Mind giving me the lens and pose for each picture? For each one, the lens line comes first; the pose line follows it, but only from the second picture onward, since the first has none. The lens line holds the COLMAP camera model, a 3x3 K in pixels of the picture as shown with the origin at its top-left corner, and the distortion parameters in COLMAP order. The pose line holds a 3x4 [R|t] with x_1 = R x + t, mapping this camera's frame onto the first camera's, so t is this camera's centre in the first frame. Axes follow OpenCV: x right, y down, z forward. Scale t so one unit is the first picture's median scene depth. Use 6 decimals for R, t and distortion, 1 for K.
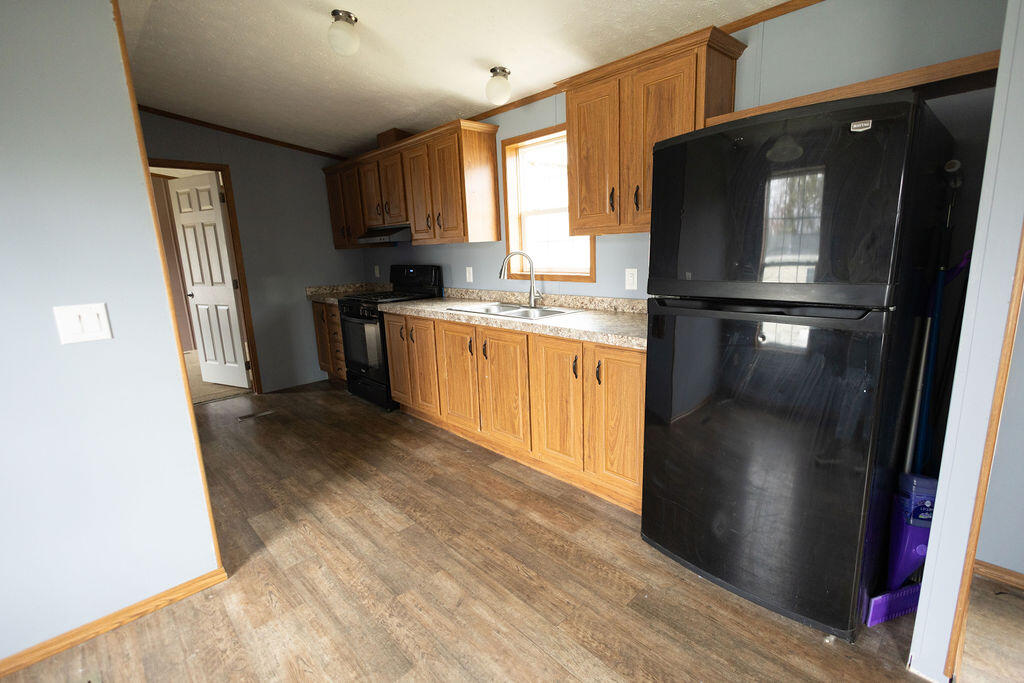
lens RADIAL K [[468.7, 0, 517.1], [0, 468.7, 339.9], [0, 0, 1]] dist [0.025679, -0.016277]
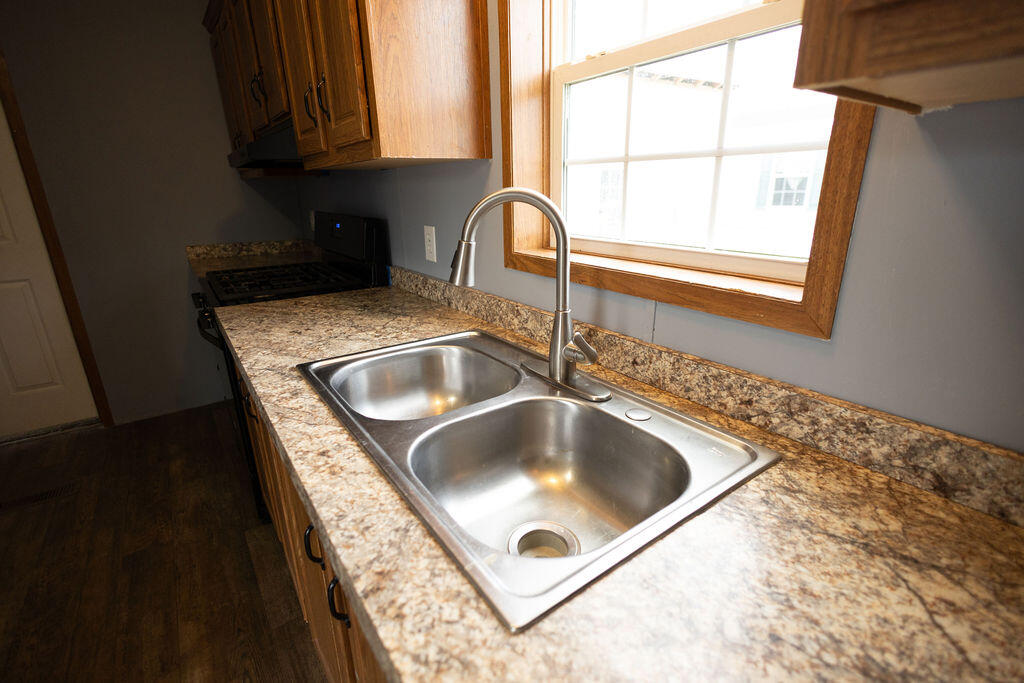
lens RADIAL K [[468.7, 0, 517.1], [0, 468.7, 339.9], [0, 0, 1]] dist [0.025679, -0.016277]
pose [[0.991109, 0.067259, -0.114801, 0.036867], [-0.053948, 0.991858, 0.115358, -0.119154], [0.121625, -0.108139, 0.986668, 0.647513]]
